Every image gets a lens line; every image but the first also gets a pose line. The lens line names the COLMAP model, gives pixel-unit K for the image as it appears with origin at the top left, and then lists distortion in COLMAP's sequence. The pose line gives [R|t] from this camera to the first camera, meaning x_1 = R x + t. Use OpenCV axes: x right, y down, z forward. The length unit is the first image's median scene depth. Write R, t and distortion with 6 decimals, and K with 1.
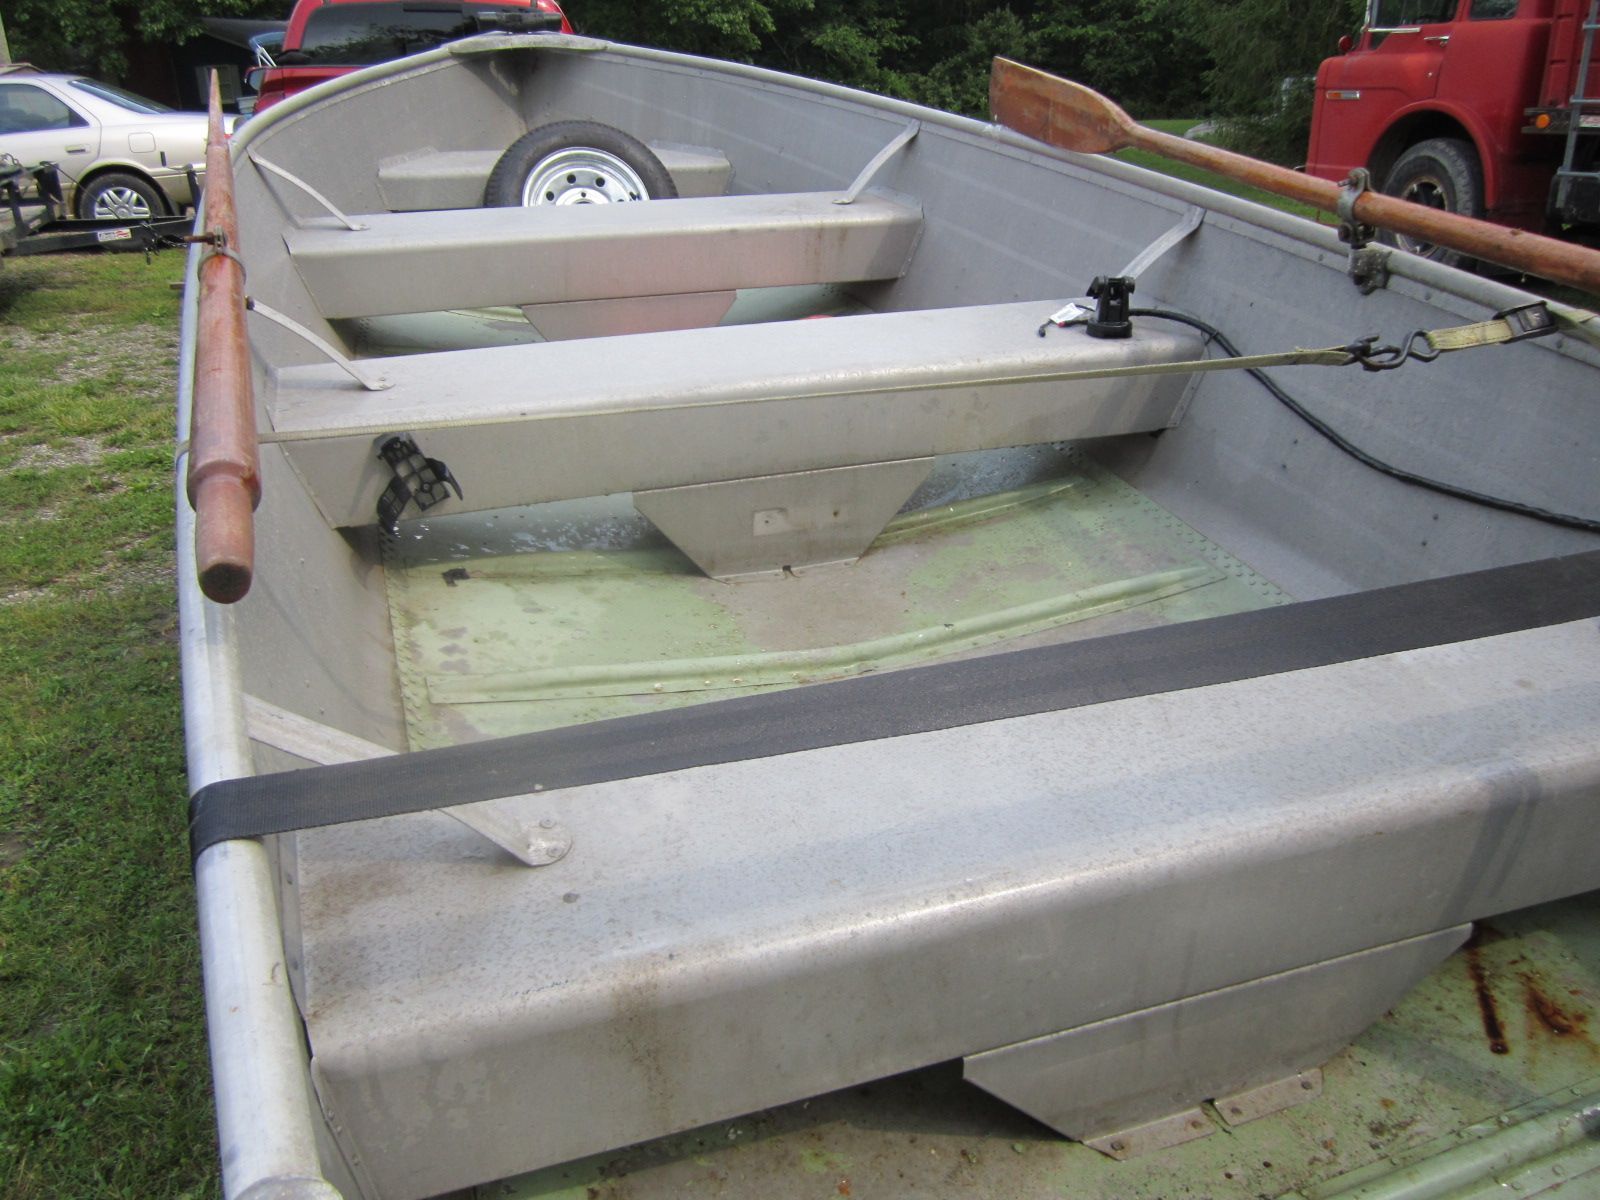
lens RADIAL K [[1313.2, 0, 802.2], [0, 1313.2, 596.1], [0, 0, 1]] dist [-0.049783, 0.015159]
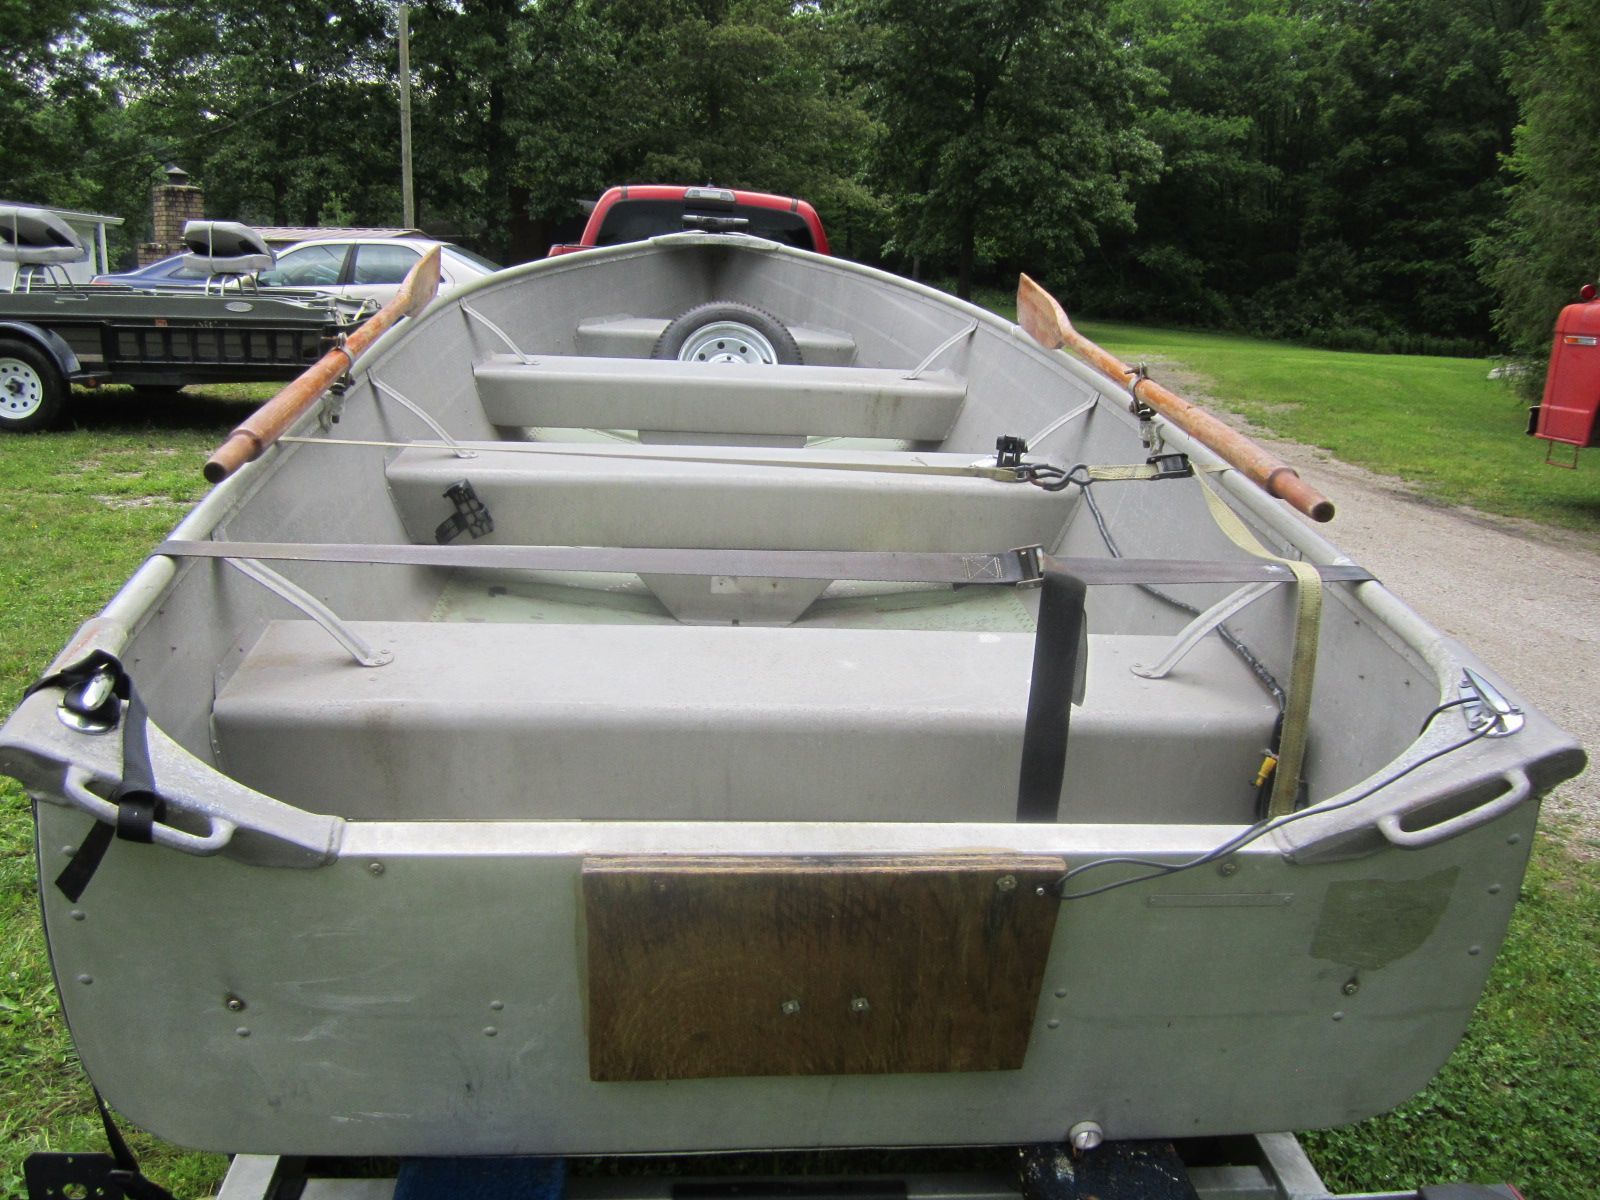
lens RADIAL K [[1310.2, 0, 800.0], [0, 1310.2, 600.0], [0, 0, 1]] dist [-0.048011, 0.013869]
pose [[0.967762, 0.117838, -0.222602, 0.208056], [-0.147529, 0.981530, -0.121795, 0.066279], [0.204138, 0.150709, 0.967272, -0.175577]]
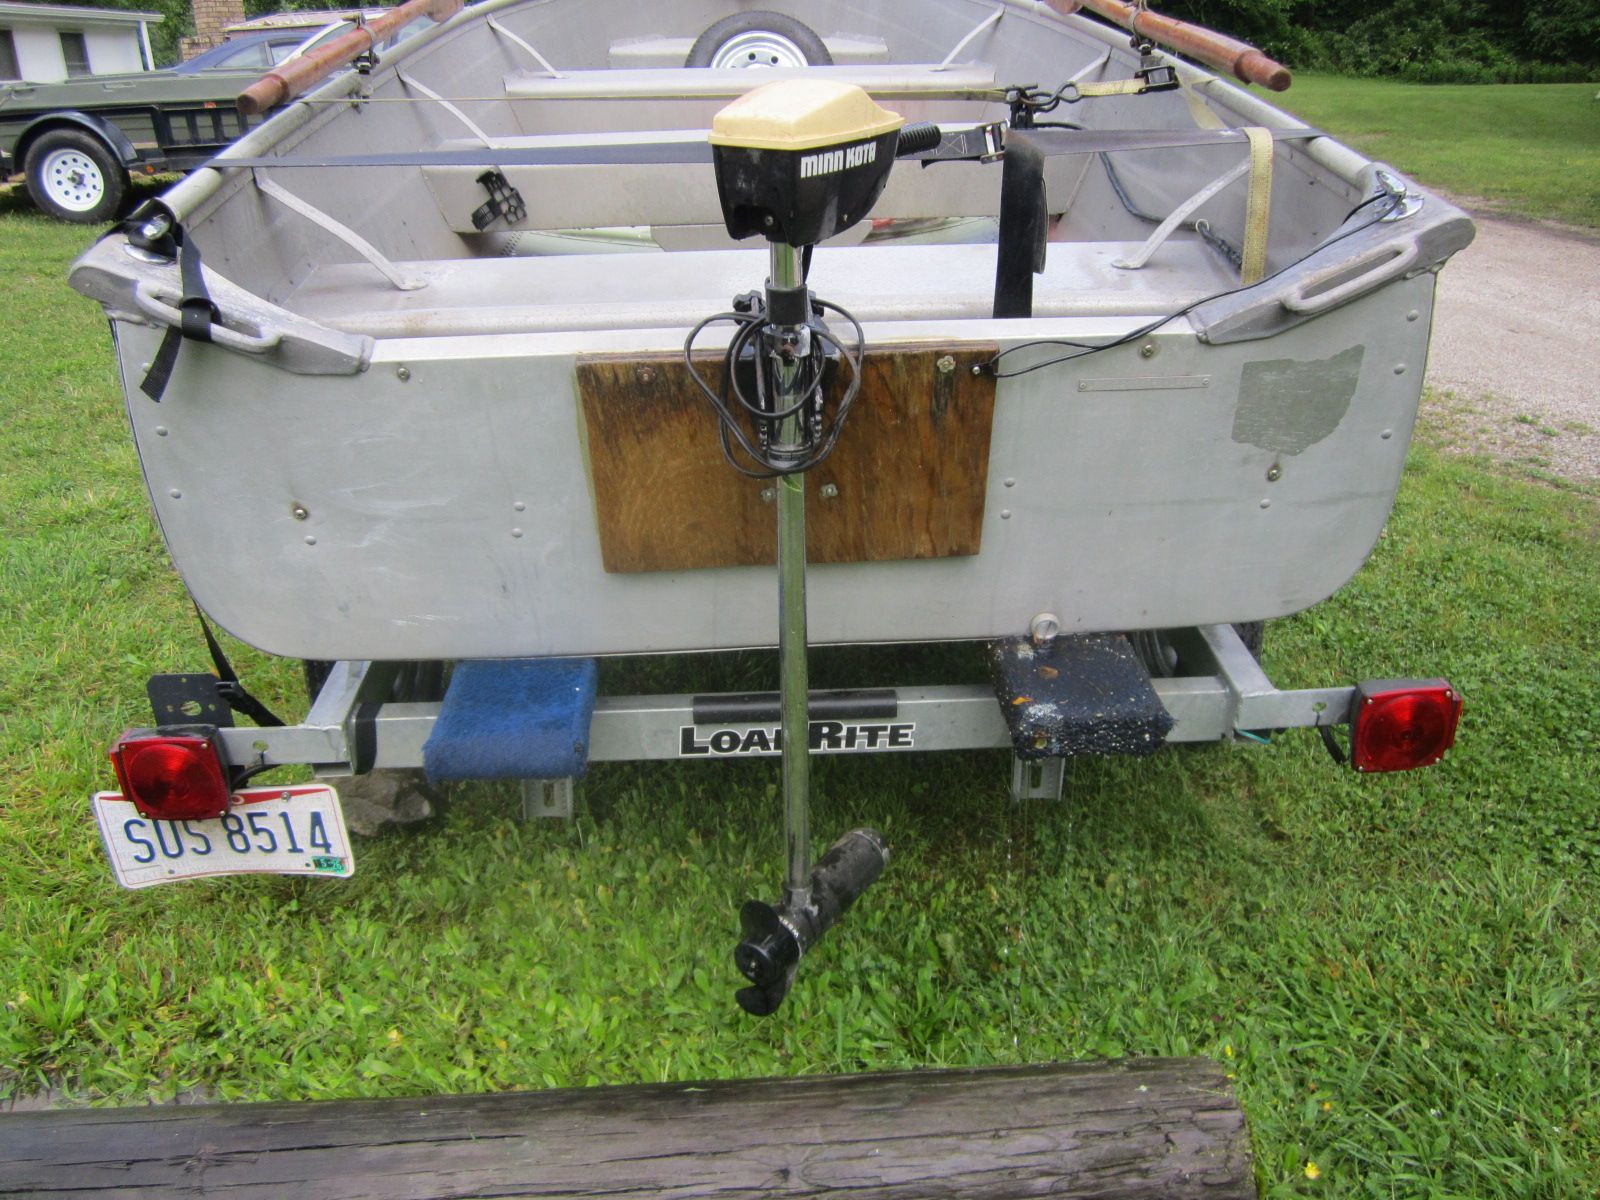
lens RADIAL K [[1313.2, 0, 802.2], [0, 1313.2, 596.1], [0, 0, 1]] dist [-0.049783, 0.015159]
pose [[0.958258, 0.112192, -0.262974, 0.258546], [-0.104835, 0.993607, 0.041889, 0.140742], [0.265992, -0.012571, 0.963893, -0.209542]]
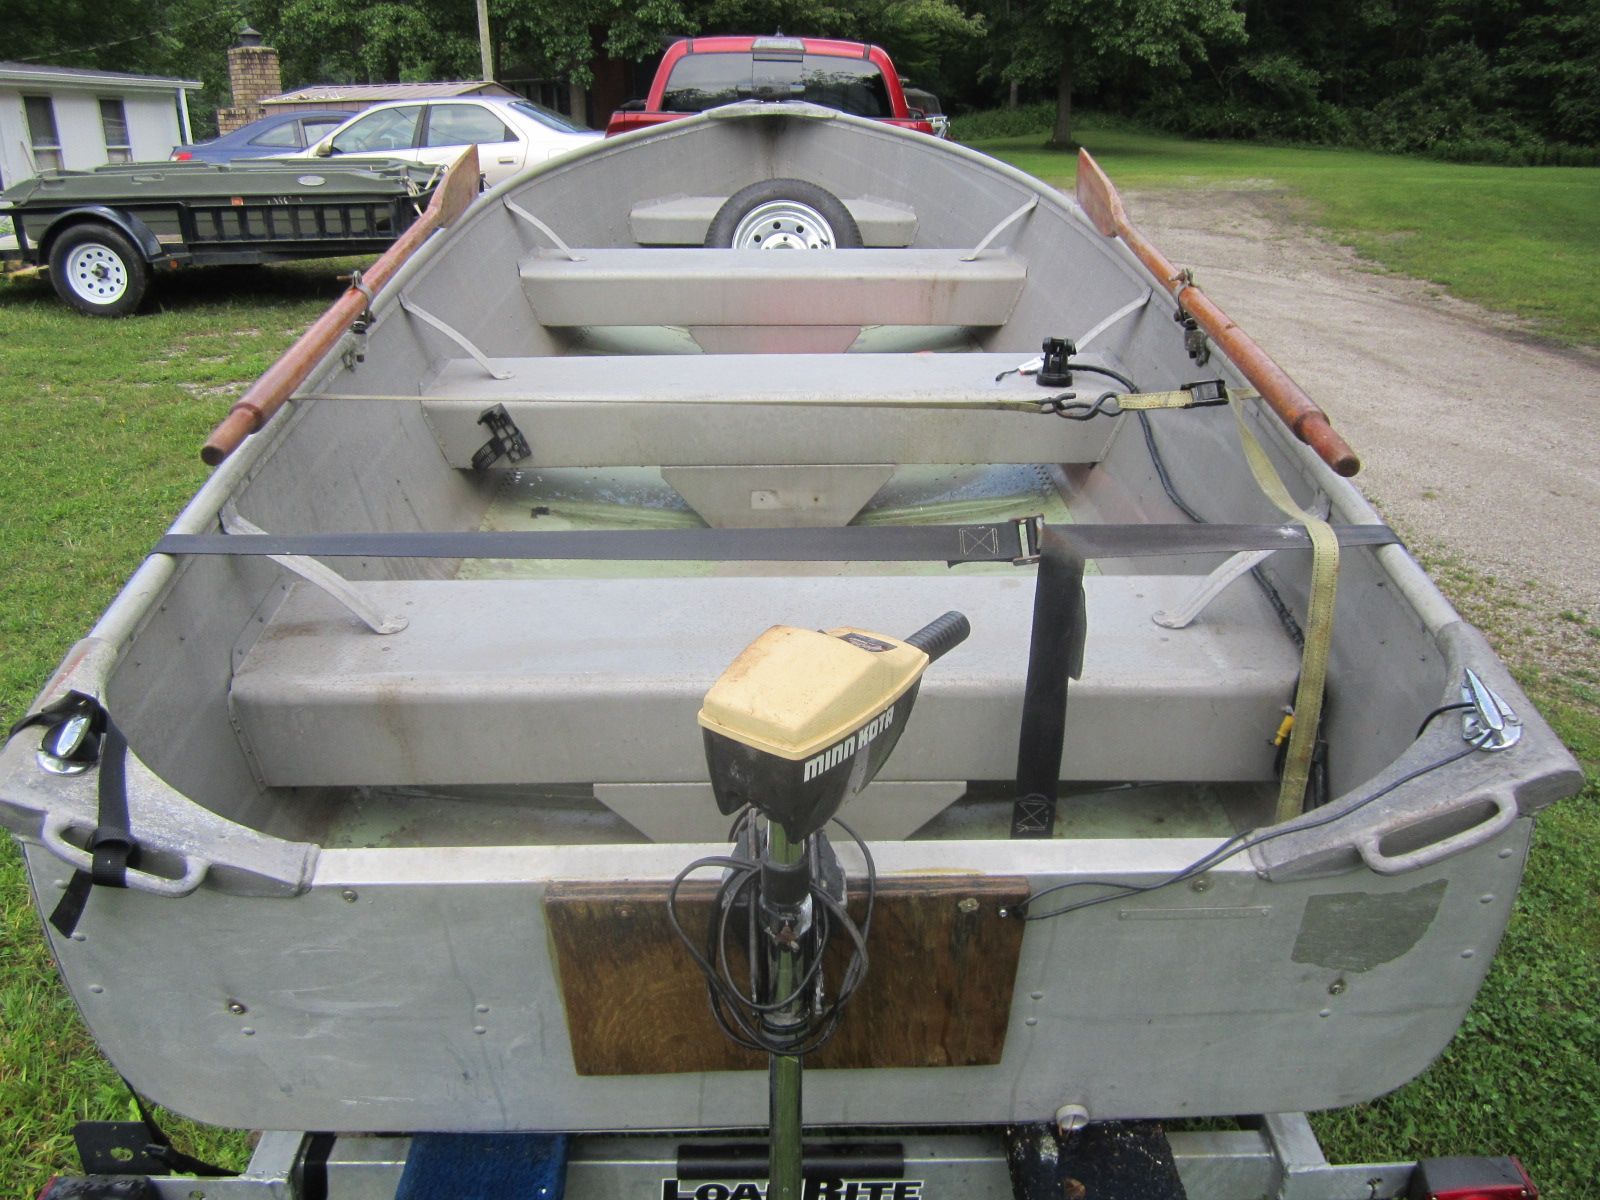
lens RADIAL K [[1313.2, 0, 802.2], [0, 1313.2, 596.1], [0, 0, 1]] dist [-0.049783, 0.015159]
pose [[0.951278, 0.127970, -0.280523, 0.235003], [-0.131884, 0.991253, 0.004964, 0.017360], [0.278704, 0.032275, 0.959834, -0.165515]]
